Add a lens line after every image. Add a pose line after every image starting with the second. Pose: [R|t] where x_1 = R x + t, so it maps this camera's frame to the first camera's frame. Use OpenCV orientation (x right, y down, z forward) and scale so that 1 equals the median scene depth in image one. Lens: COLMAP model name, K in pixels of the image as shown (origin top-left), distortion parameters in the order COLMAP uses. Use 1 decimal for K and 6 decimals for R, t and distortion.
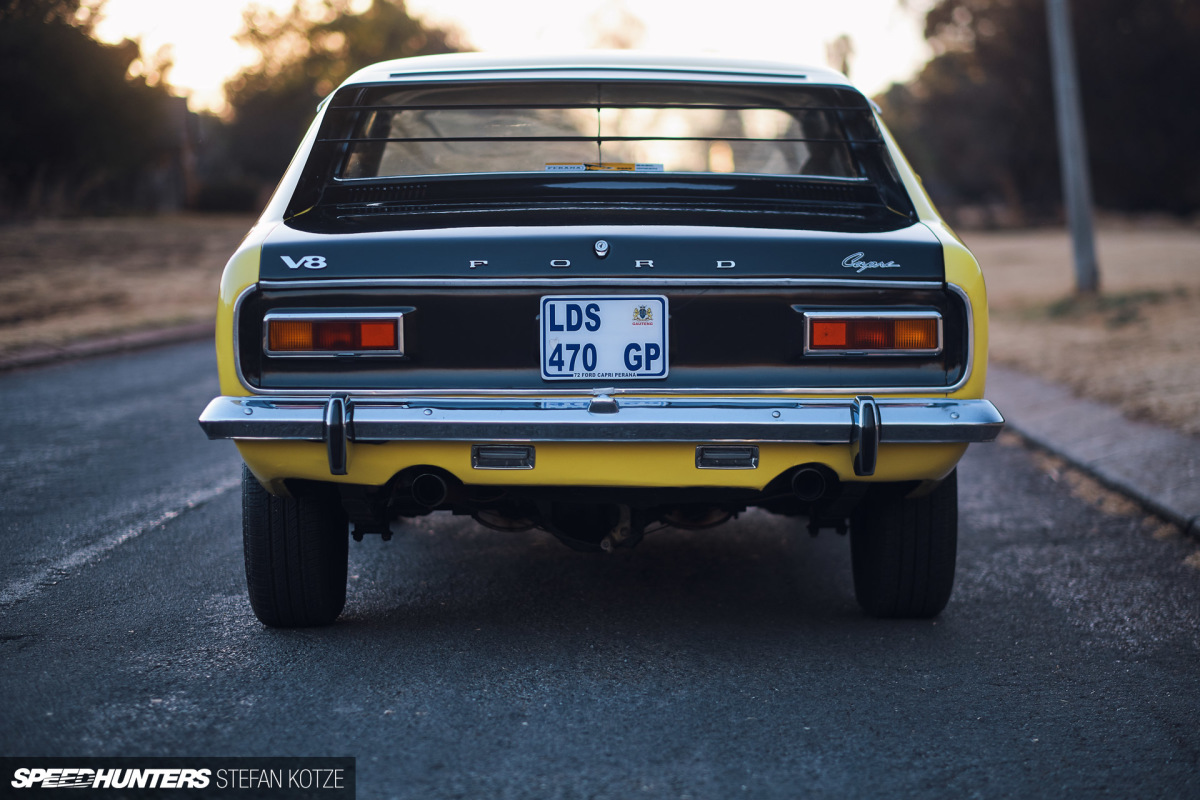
lens RADIAL K [[3023.9, 0, 600.3], [0, 3023.9, 398.8], [0, 0, 1]] dist [0.044551, 0.000000]
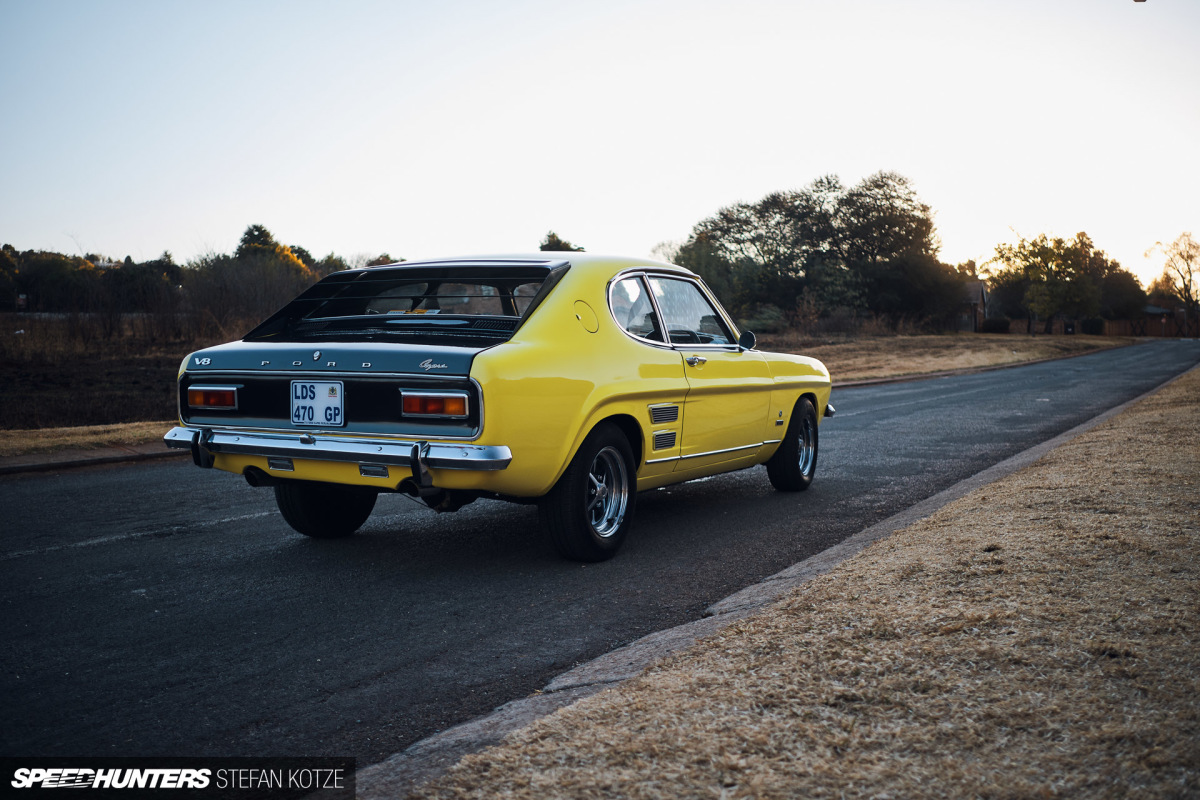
lens RADIAL K [[1153.9, 0, 599.8], [0, 1153.9, 404.4], [0, 0, 1]] dist [0.001572, 0.000000]
pose [[0.866209, 0.029803, -0.498793, 0.509556], [-0.028784, 0.999538, 0.009736, -0.031496], [0.498853, 0.005924, 0.866666, 0.467817]]
